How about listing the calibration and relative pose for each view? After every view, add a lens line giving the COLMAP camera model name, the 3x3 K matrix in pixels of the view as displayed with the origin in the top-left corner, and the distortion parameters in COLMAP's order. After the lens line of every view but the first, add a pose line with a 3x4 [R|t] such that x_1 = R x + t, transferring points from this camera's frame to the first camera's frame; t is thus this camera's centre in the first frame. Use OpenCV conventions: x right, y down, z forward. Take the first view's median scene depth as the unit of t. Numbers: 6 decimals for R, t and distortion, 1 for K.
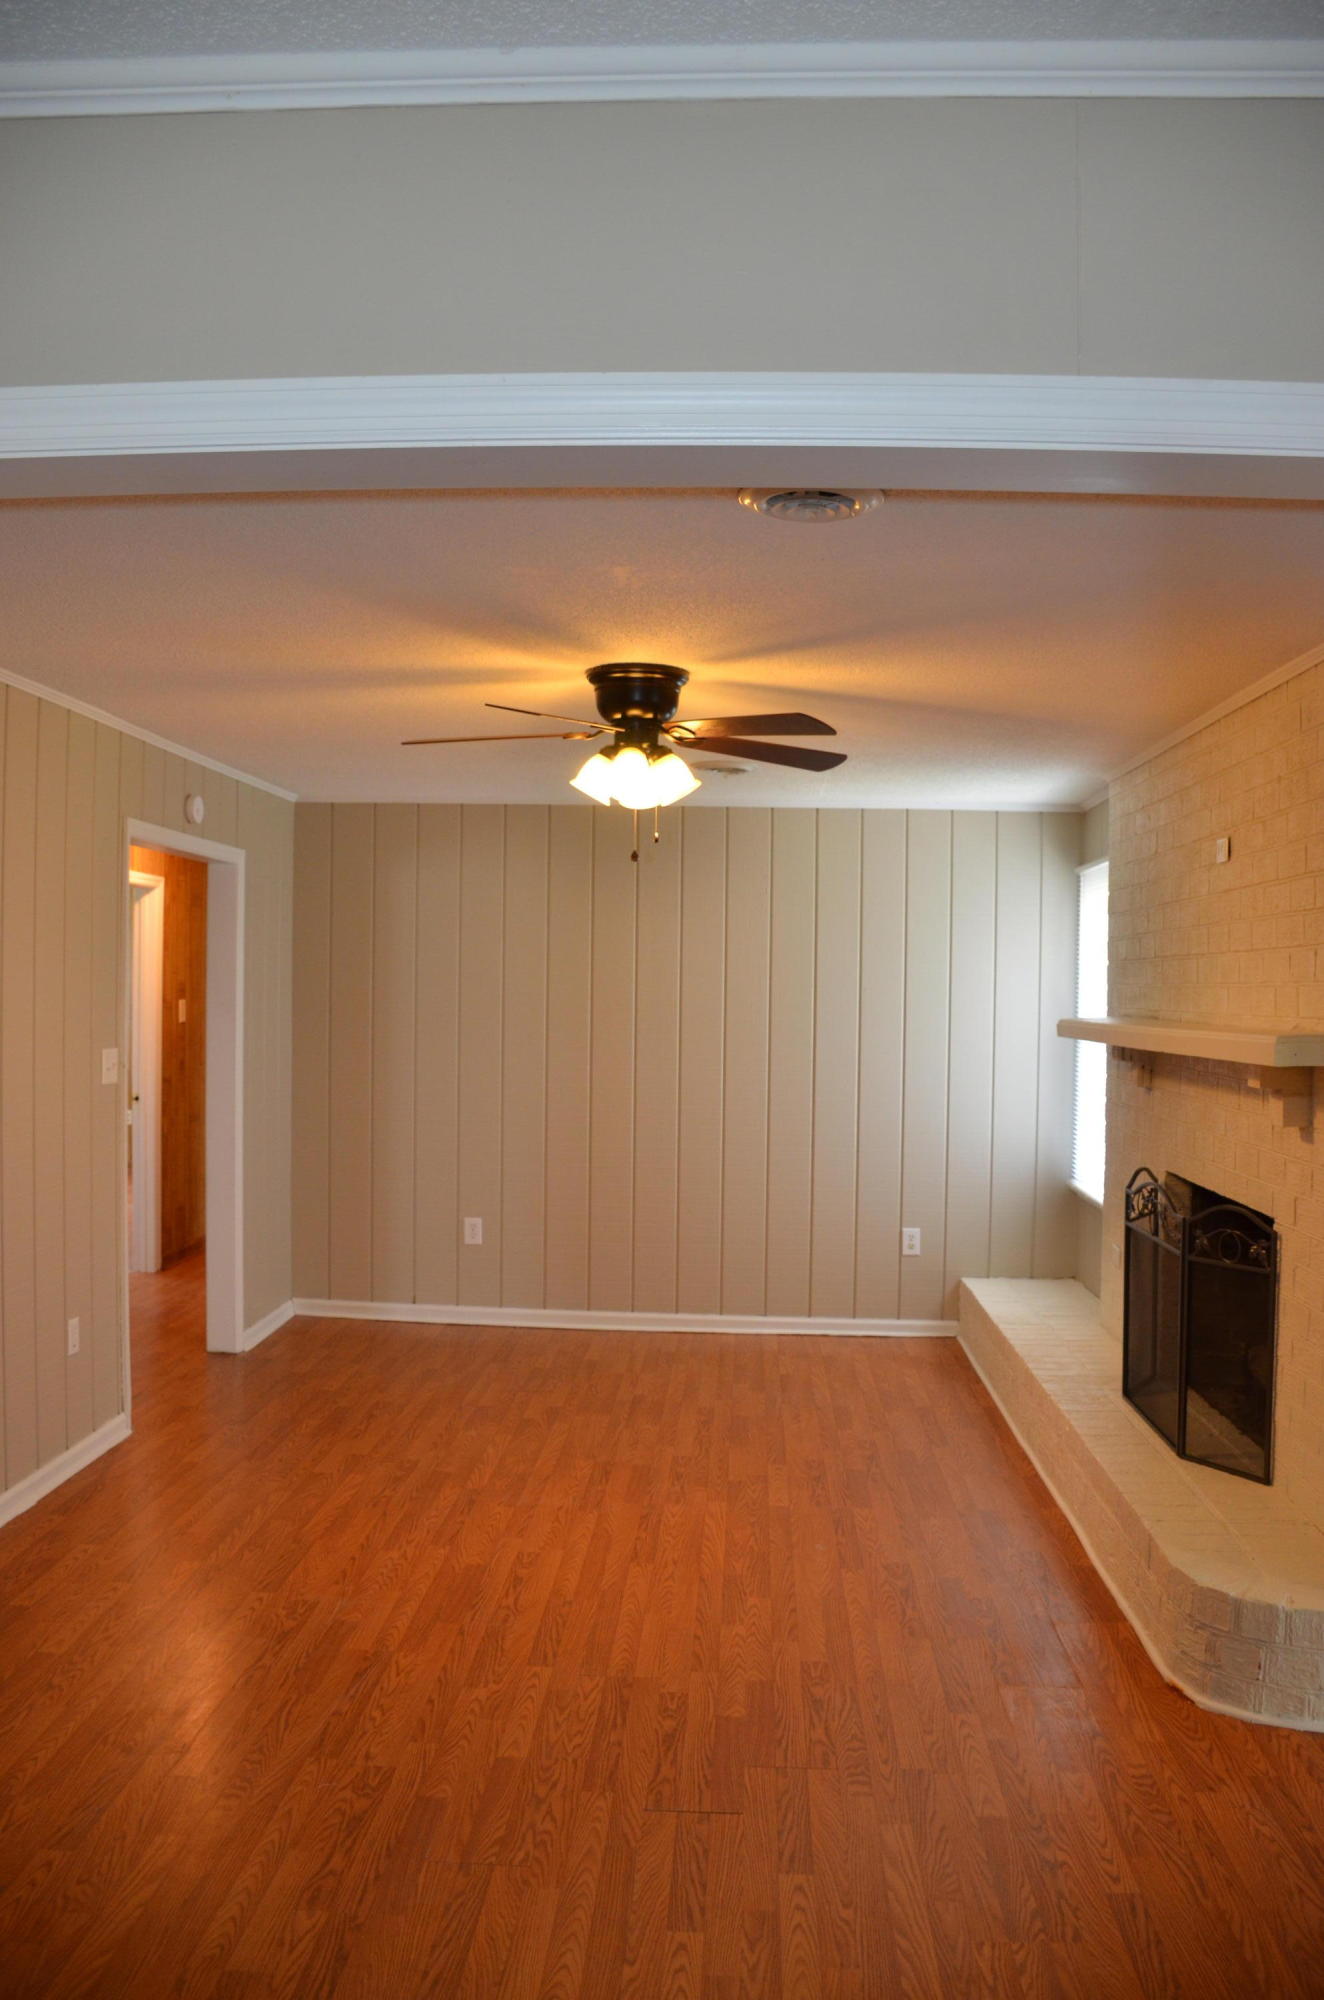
lens RADIAL K [[1543.9, 0, 668.8], [0, 1543.9, 1010.5], [0, 0, 1]] dist [-0.155631, 0.103582]
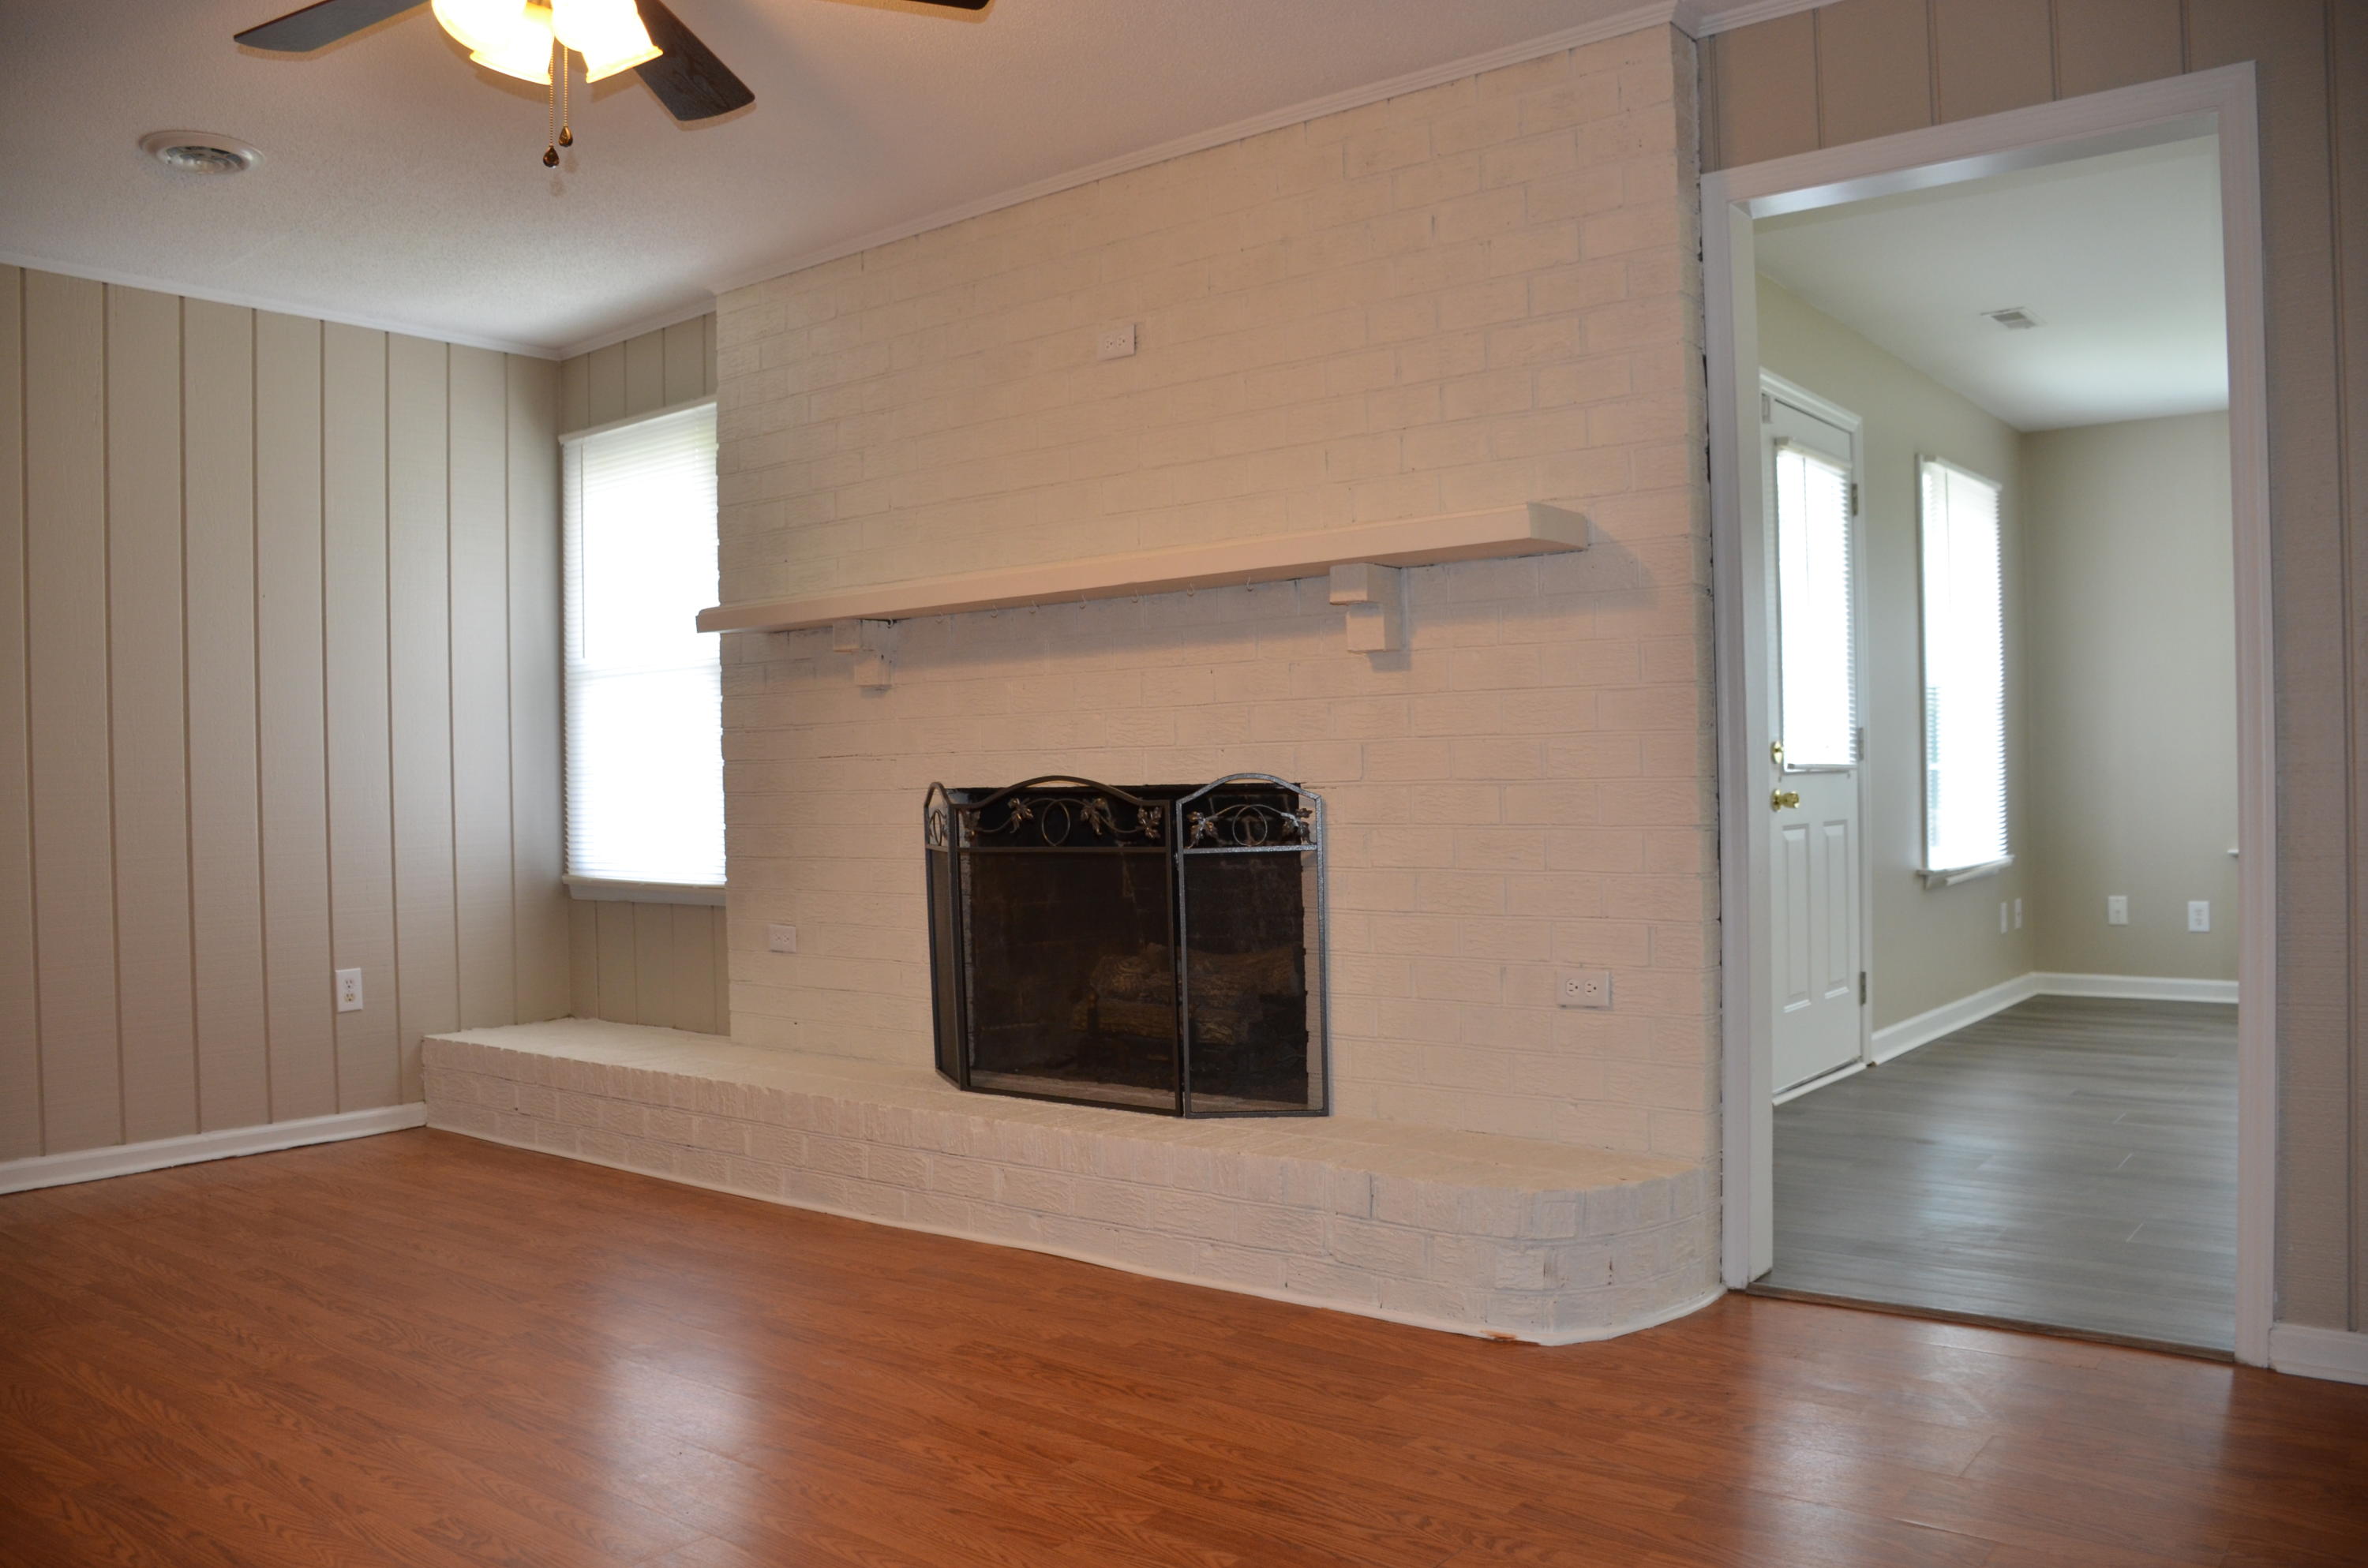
lens RADIAL K [[1843.9, 0, 1182.5], [0, 1843.9, 771.8], [0, 0, 1]] dist [-0.147116, 0.107213]
pose [[0.586143, -0.024709, 0.809831, -0.305204], [0.041718, 0.999129, 0.000290, 0.092310], [-0.809133, 0.033614, 0.586664, 0.340537]]
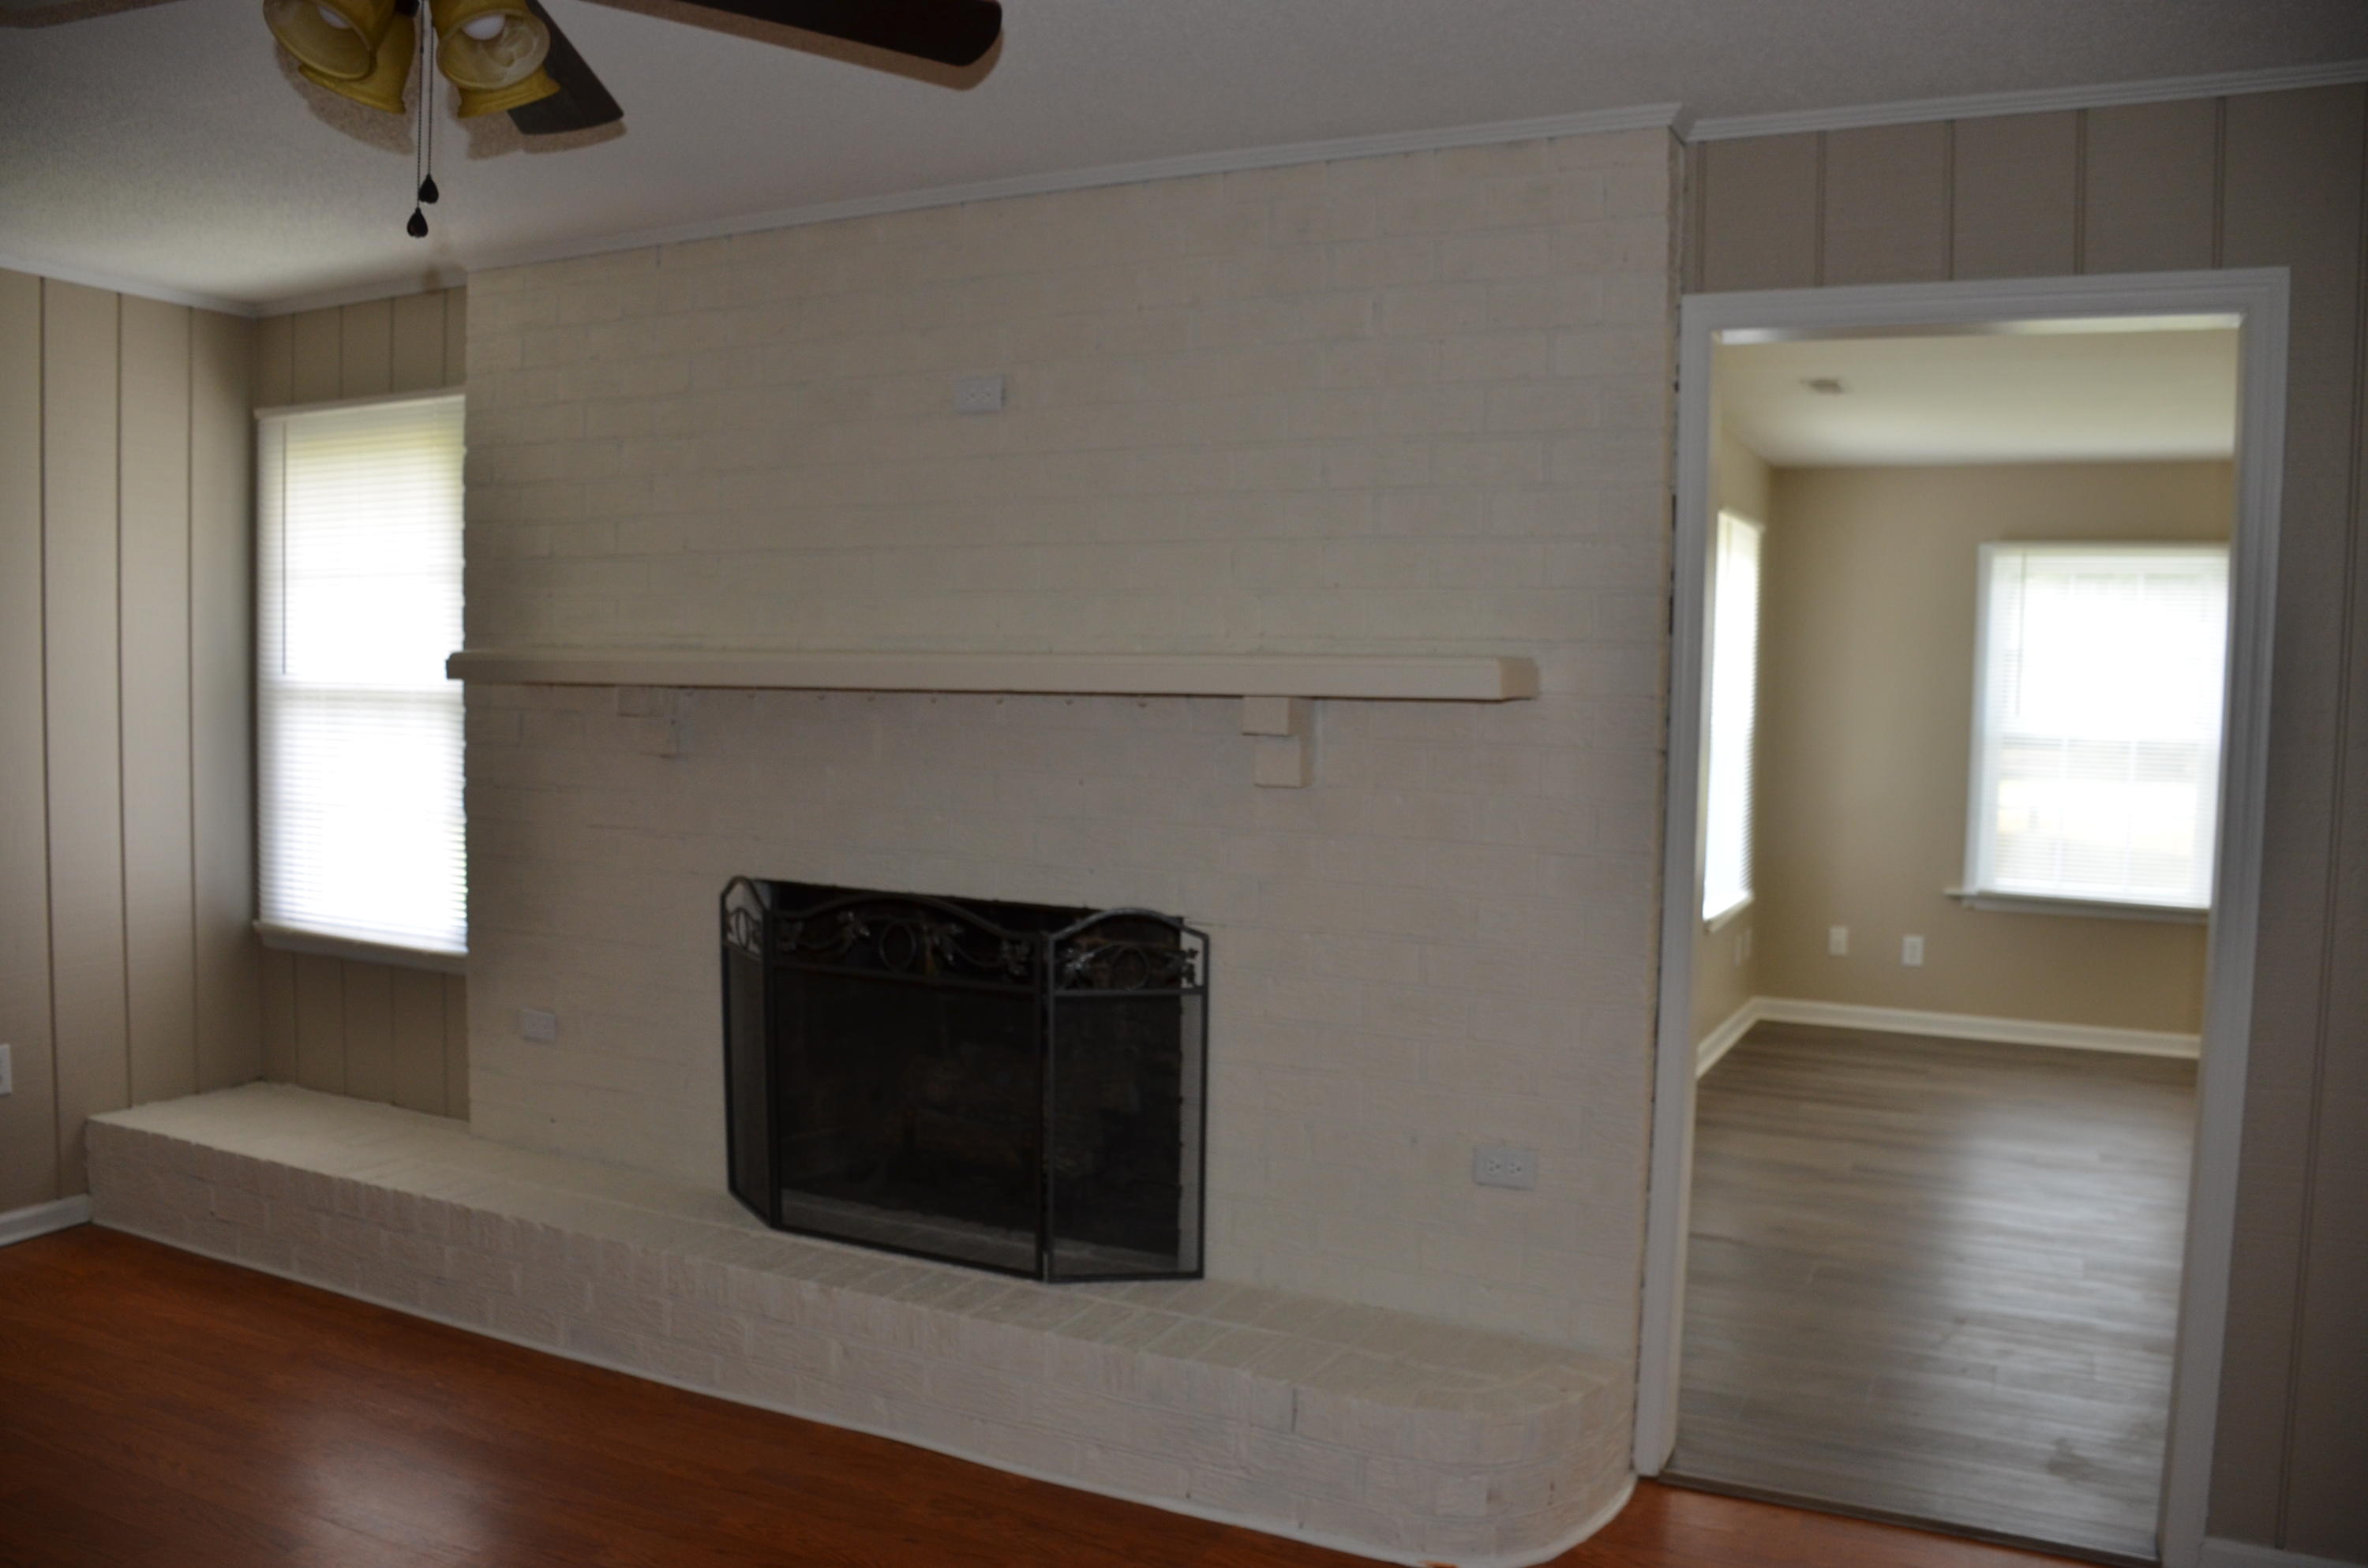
lens RADIAL K [[1827.0, 0, 1184.0], [0, 1827.0, 784.0], [0, 0, 1]] dist [-0.145448, 0.093344]
pose [[0.406954, -0.060602, 0.911436, -0.280967], [0.000268, 0.997805, 0.066225, 0.011531], [-0.913448, -0.026706, 0.406077, 0.461662]]
